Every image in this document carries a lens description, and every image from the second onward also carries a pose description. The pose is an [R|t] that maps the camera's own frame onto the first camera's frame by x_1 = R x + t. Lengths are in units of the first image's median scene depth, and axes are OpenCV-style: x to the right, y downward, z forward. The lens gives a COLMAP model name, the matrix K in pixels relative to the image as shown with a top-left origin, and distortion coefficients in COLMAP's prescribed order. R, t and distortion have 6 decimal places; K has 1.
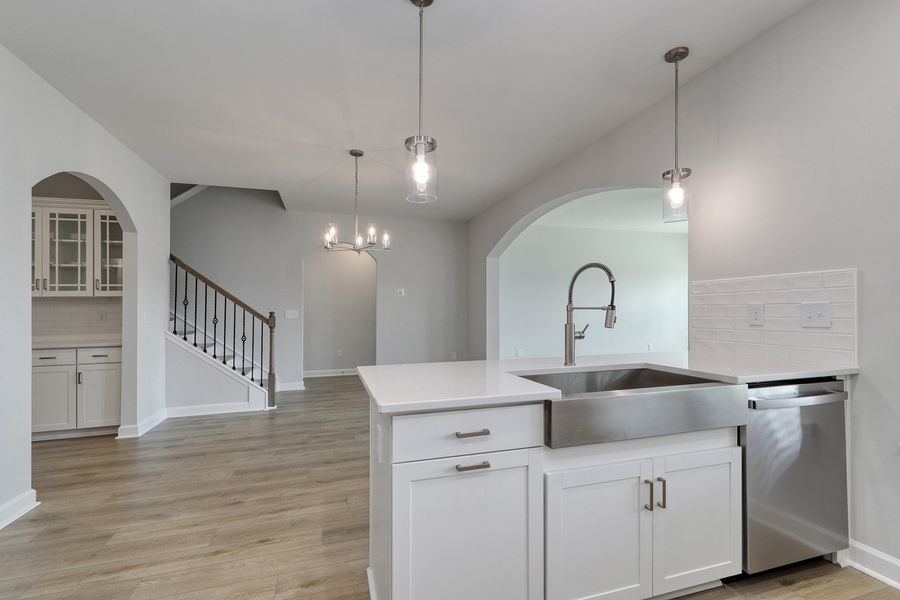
lens RADIAL K [[405.2, 0, 449.5], [0, 405.2, 307.2], [0, 0, 1]] dist [-0.000236, 0.000198]
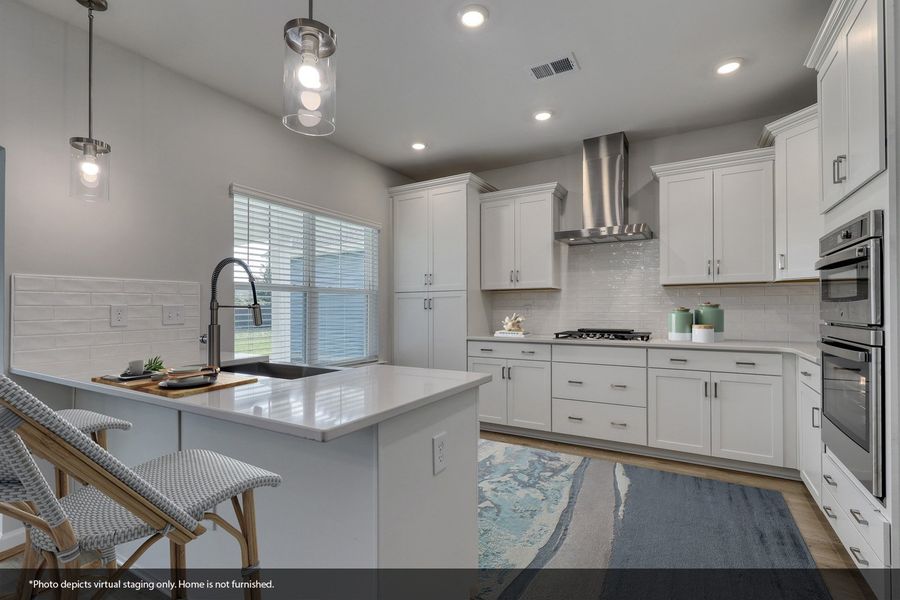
lens RADIAL K [[405.2, 0, 449.5], [0, 405.2, 307.2], [0, 0, 1]] dist [-0.000236, 0.000198]
pose [[-0.671994, 0.008127, 0.740512, -0.609175], [-0.002909, 0.999903, -0.013613, 0.013670], [-0.740551, -0.011302, -0.671905, 1.135278]]
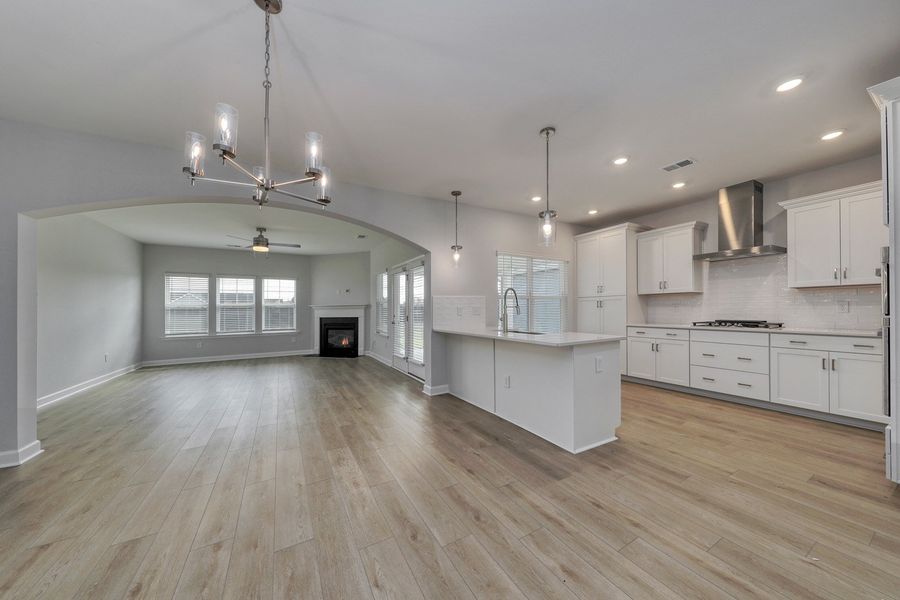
lens RADIAL K [[305.4, 0, 453.6], [0, 305.4, 308.4], [0, 0, 1]] dist [0.017412, -0.000020]
pose [[-0.216873, 0.005555, 0.976184, -1.201695], [0.000604, 0.999984, -0.005556, 0.018937], [-0.976200, -0.000615, -0.216873, 1.550849]]
